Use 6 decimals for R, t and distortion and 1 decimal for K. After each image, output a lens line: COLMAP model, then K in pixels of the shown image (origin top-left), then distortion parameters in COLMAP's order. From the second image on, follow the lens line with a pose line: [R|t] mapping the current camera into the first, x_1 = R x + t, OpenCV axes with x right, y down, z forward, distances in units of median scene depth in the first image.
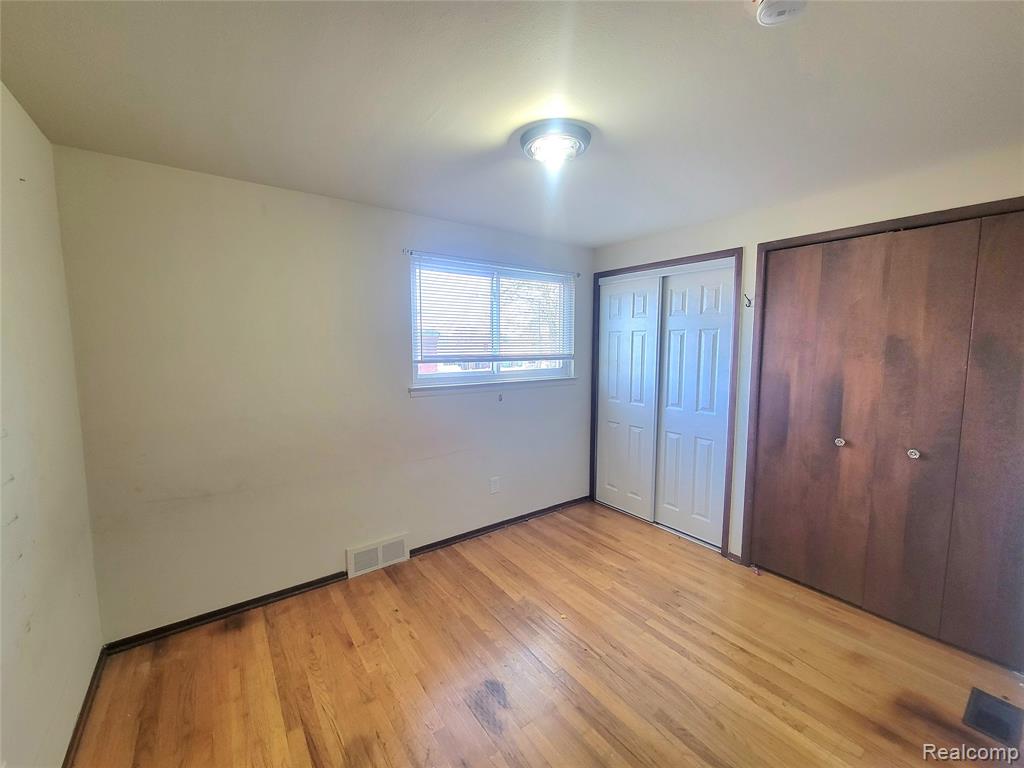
lens RADIAL K [[415.1, 0, 512.0], [0, 415.1, 384.0], [0, 0, 1]] dist [-0.000513, -0.000166]
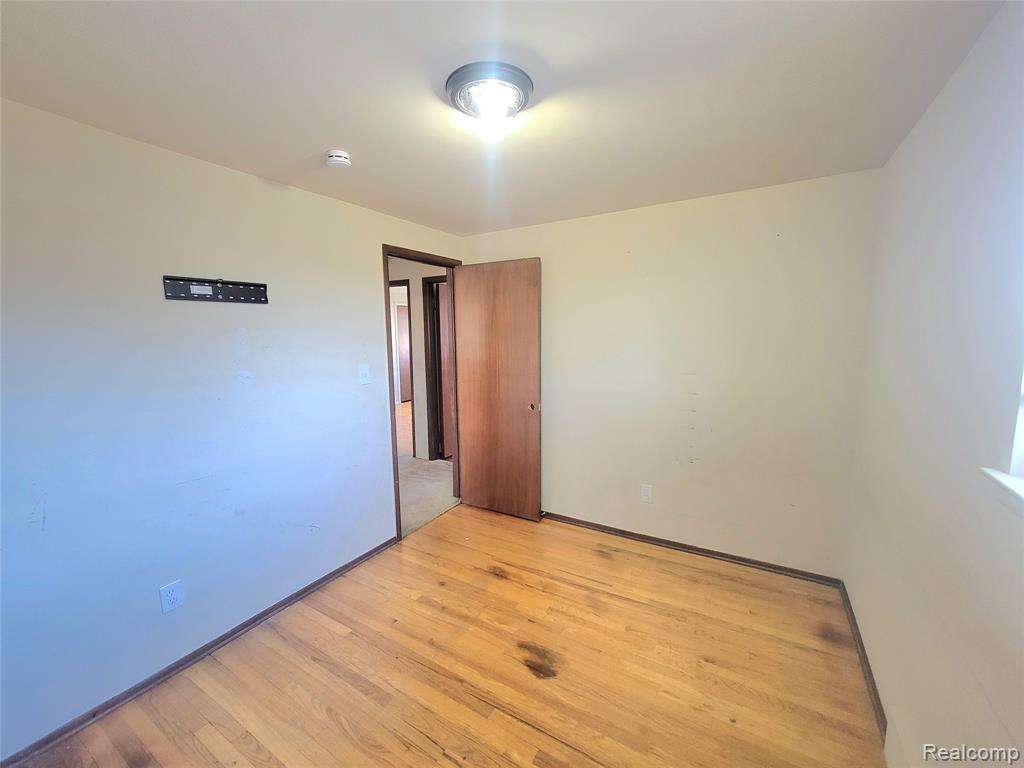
lens RADIAL K [[415.1, 0, 512.0], [0, 415.1, 384.0], [0, 0, 1]] dist [-0.000513, -0.000166]
pose [[-0.921719, 0.060854, -0.383054, 0.387078], [-0.024099, 0.976721, 0.213156, -0.193411], [0.387108, 0.205701, -0.898796, 1.767040]]
